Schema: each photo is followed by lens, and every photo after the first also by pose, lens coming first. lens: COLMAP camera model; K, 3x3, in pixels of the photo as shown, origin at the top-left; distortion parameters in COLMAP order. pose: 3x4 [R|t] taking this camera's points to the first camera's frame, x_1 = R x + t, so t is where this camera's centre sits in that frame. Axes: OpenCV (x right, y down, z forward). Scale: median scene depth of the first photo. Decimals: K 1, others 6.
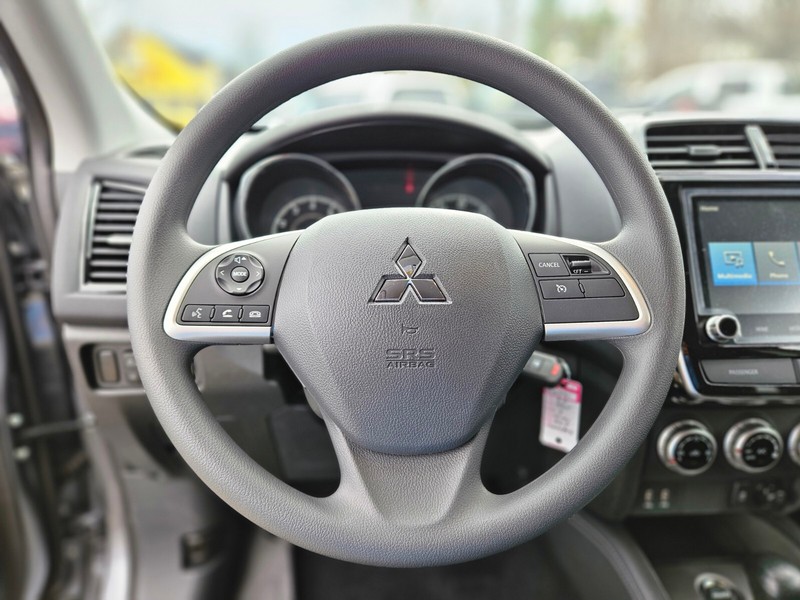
lens RADIAL K [[536.0, 0, 393.5], [0, 536.0, 304.5], [0, 0, 1]] dist [0.081956, -0.077983]
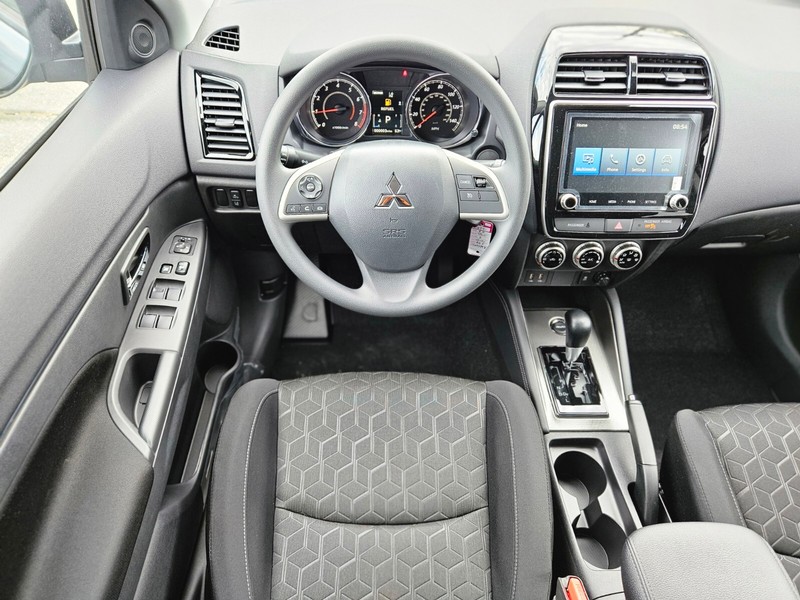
lens RADIAL K [[536.0, 0, 393.5], [0, 536.0, 304.5], [0, 0, 1]] dist [0.081956, -0.077983]
pose [[0.999117, 0.041639, -0.005689, 0.042753], [-0.034109, 0.882520, 0.469037, -0.448717], [0.024551, -0.468428, 0.883160, -0.714288]]
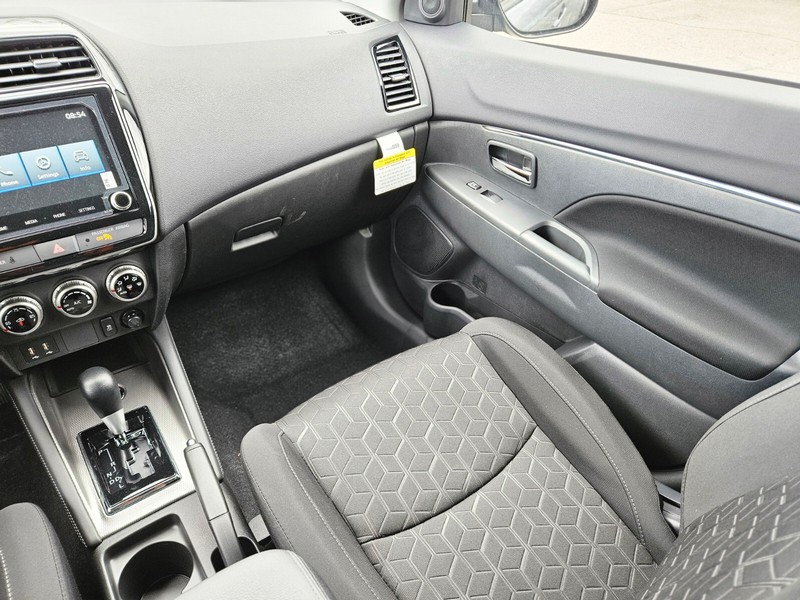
lens RADIAL K [[536.0, 0, 393.5], [0, 536.0, 304.5], [0, 0, 1]] dist [0.081956, -0.077983]
pose [[0.842200, -0.313325, 0.438779, 0.798551], [0.151179, 0.918398, 0.365637, -0.123037], [-0.517537, -0.241605, 0.820843, -0.602795]]
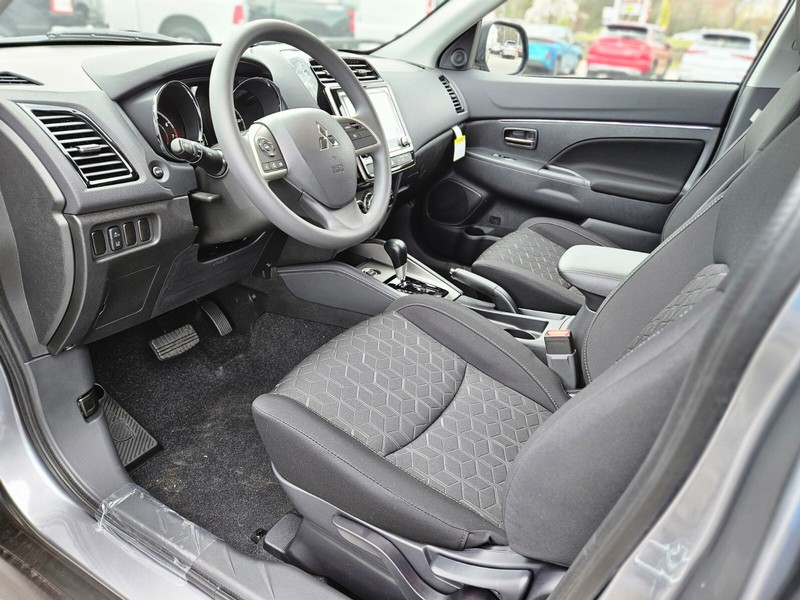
lens RADIAL K [[536.0, 0, 393.5], [0, 536.0, 304.5], [0, 0, 1]] dist [0.081956, -0.077983]
pose [[0.548682, -0.354224, 0.757281, -1.367332], [0.208159, 0.935161, 0.286609, 0.015907], [-0.809703, 0.000378, 0.586840, -0.516192]]
